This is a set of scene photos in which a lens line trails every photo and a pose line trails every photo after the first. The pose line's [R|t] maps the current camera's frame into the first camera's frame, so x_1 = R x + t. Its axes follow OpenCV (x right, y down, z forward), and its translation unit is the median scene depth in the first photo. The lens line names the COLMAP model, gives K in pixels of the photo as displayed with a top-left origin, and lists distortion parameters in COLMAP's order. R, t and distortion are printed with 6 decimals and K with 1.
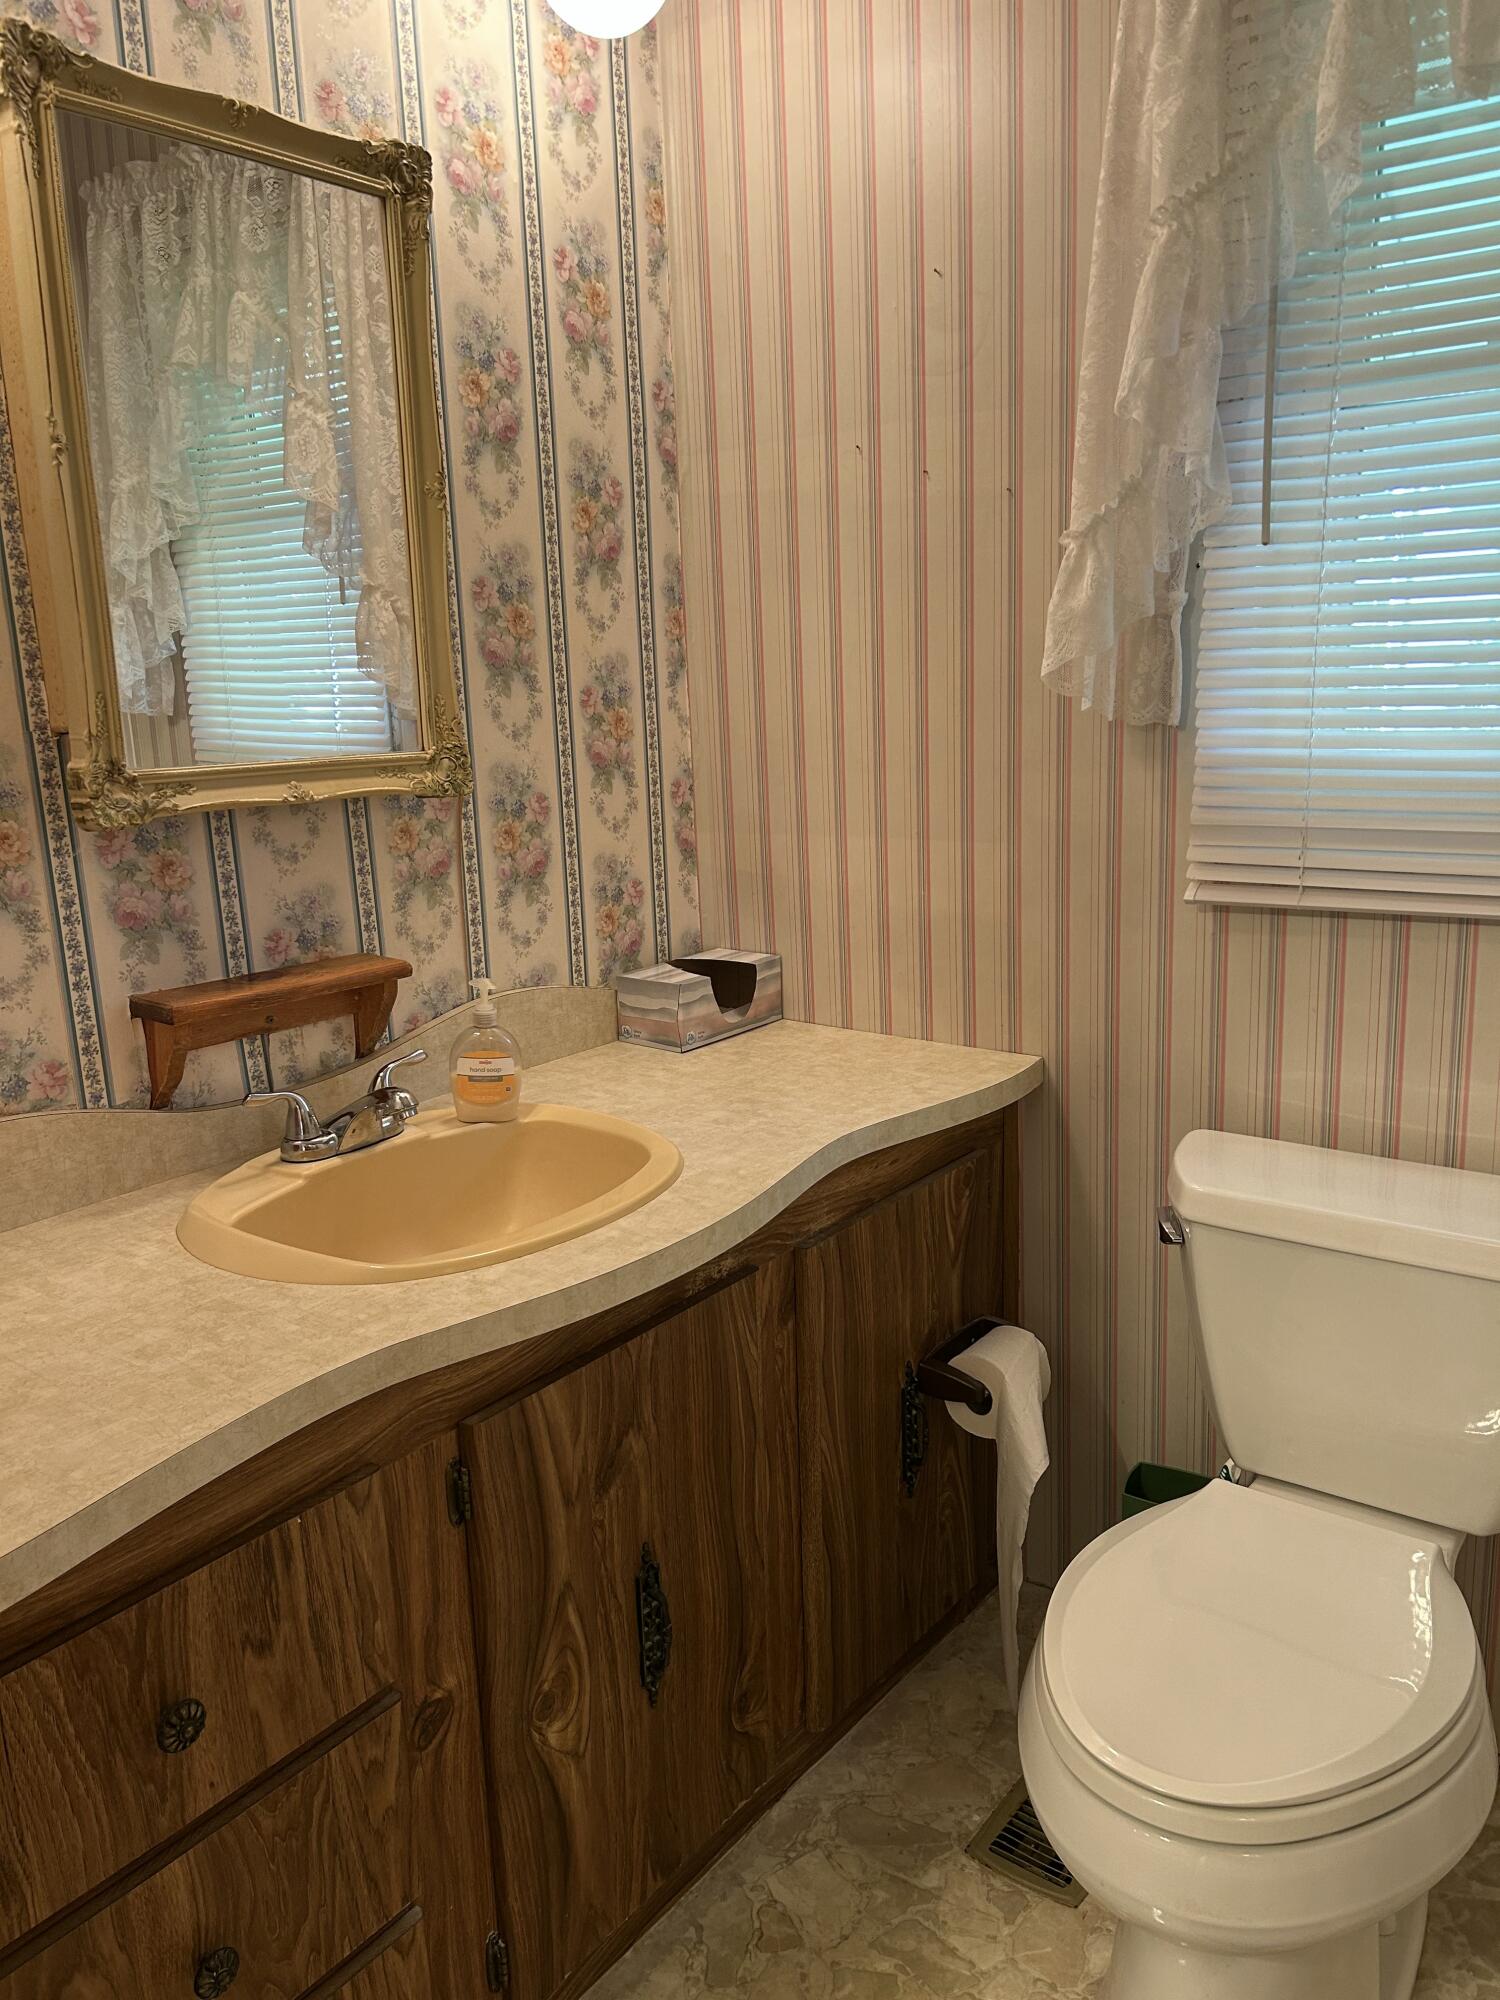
lens RADIAL K [[1504.8, 0, 747.8], [0, 1504.8, 1007.8], [0, 0, 1]] dist [0.057186, -0.071496]
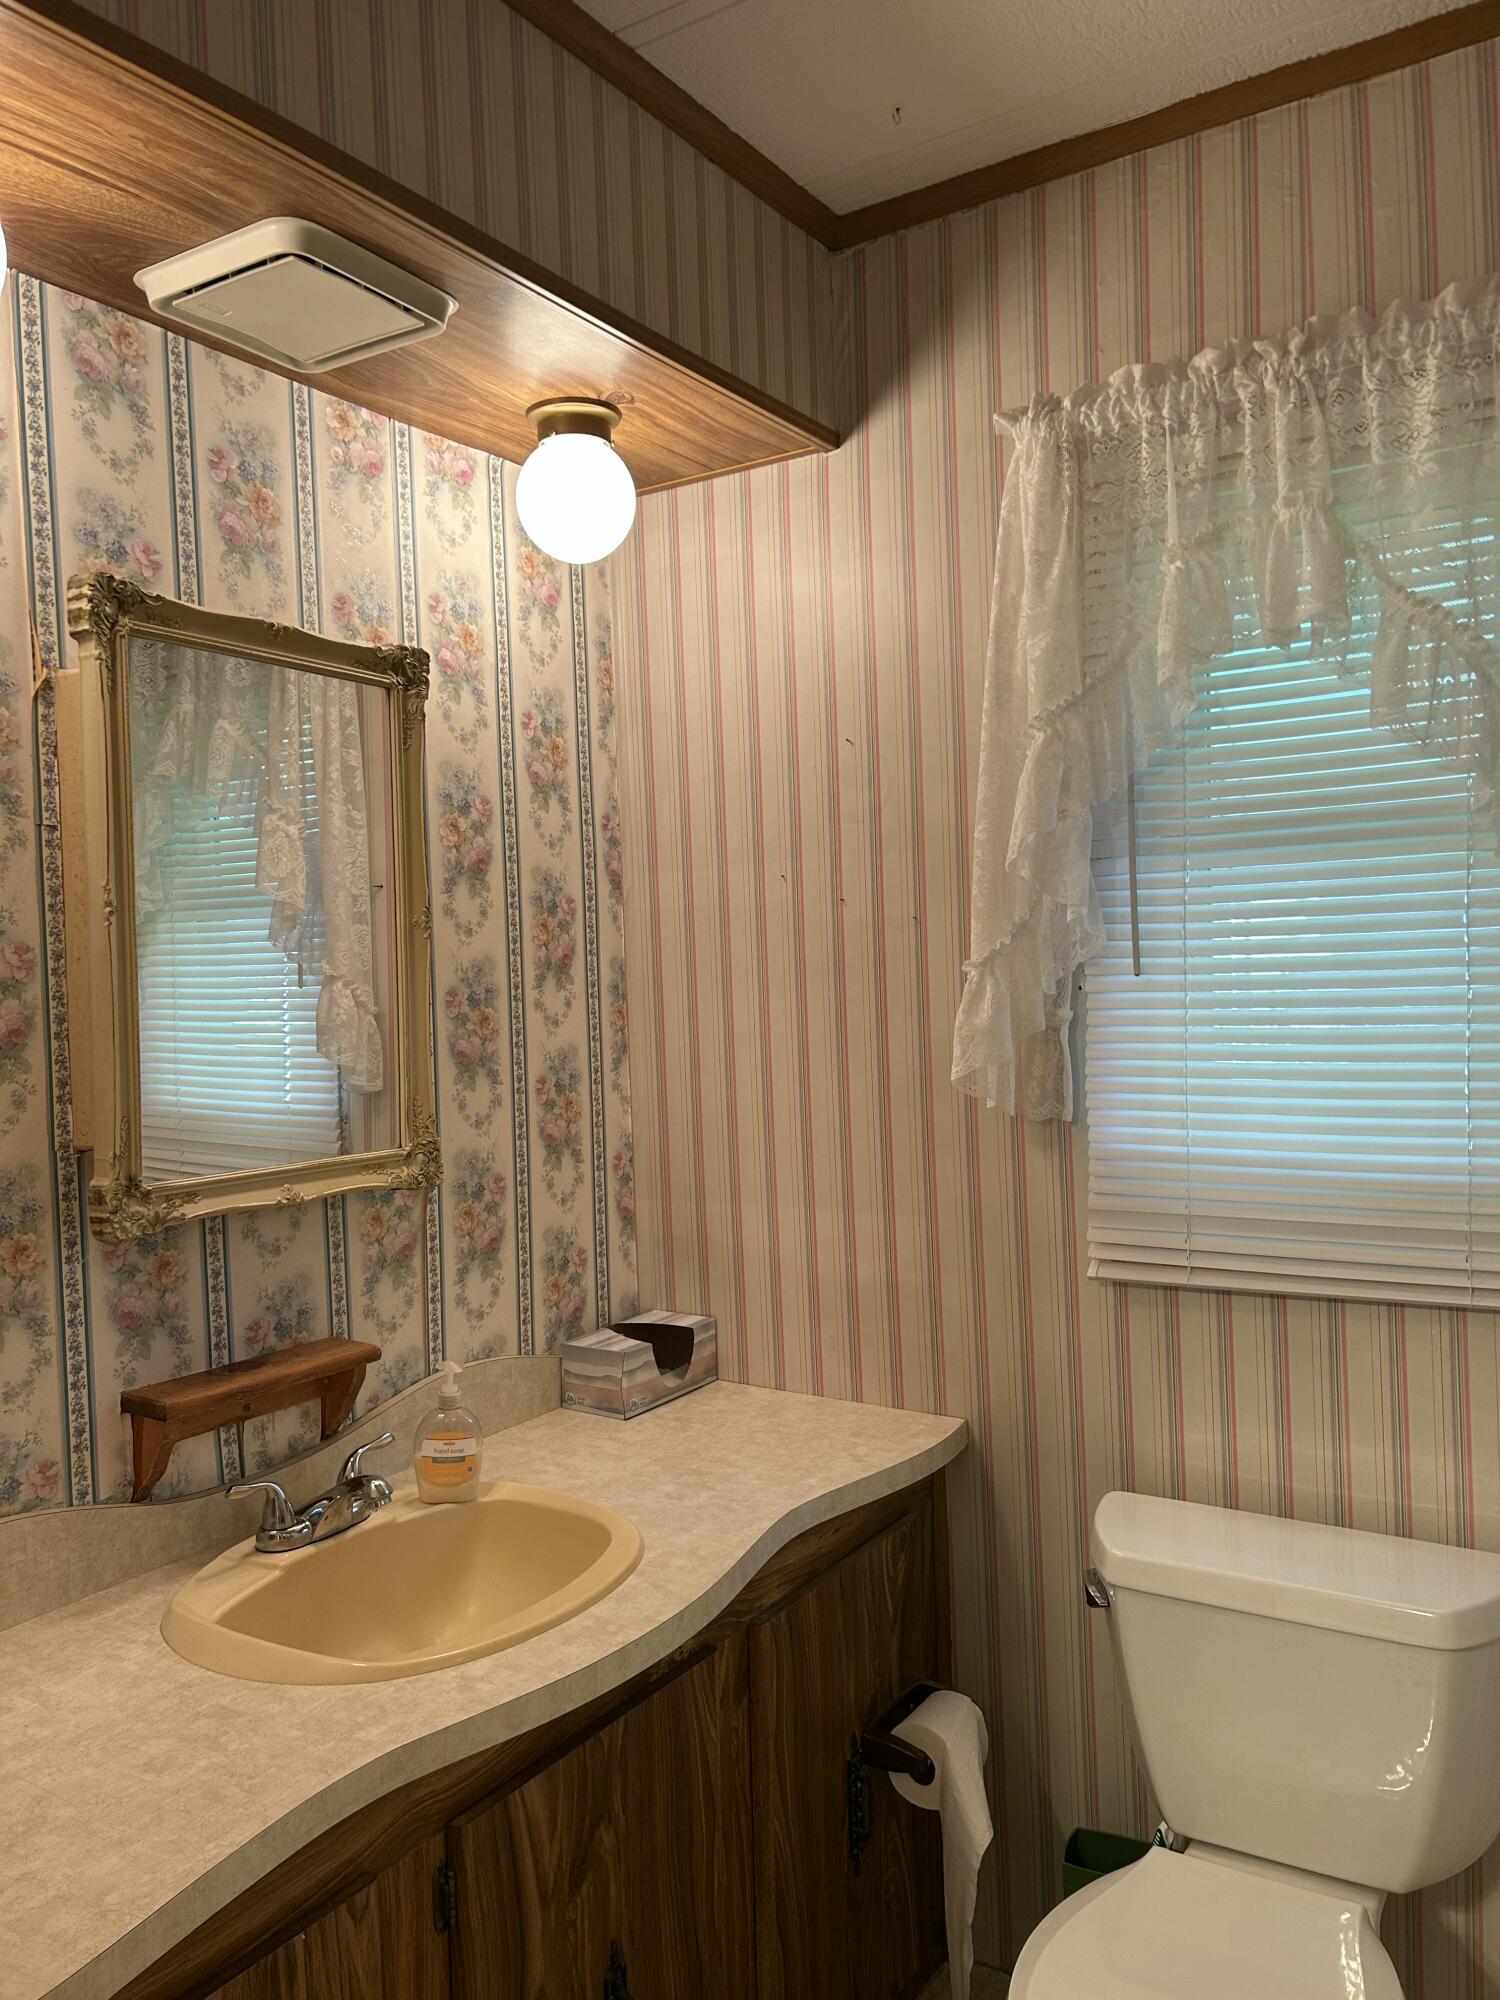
lens RADIAL K [[1504.8, 0, 747.5], [0, 1504.8, 1004.4], [0, 0, 1]] dist [0.057186, -0.071496]
pose [[0.996783, 0.000466, 0.080146, -0.053602], [0.015554, 0.979846, -0.199146, -0.051777], [-0.078623, 0.199752, 0.976687, -0.116013]]
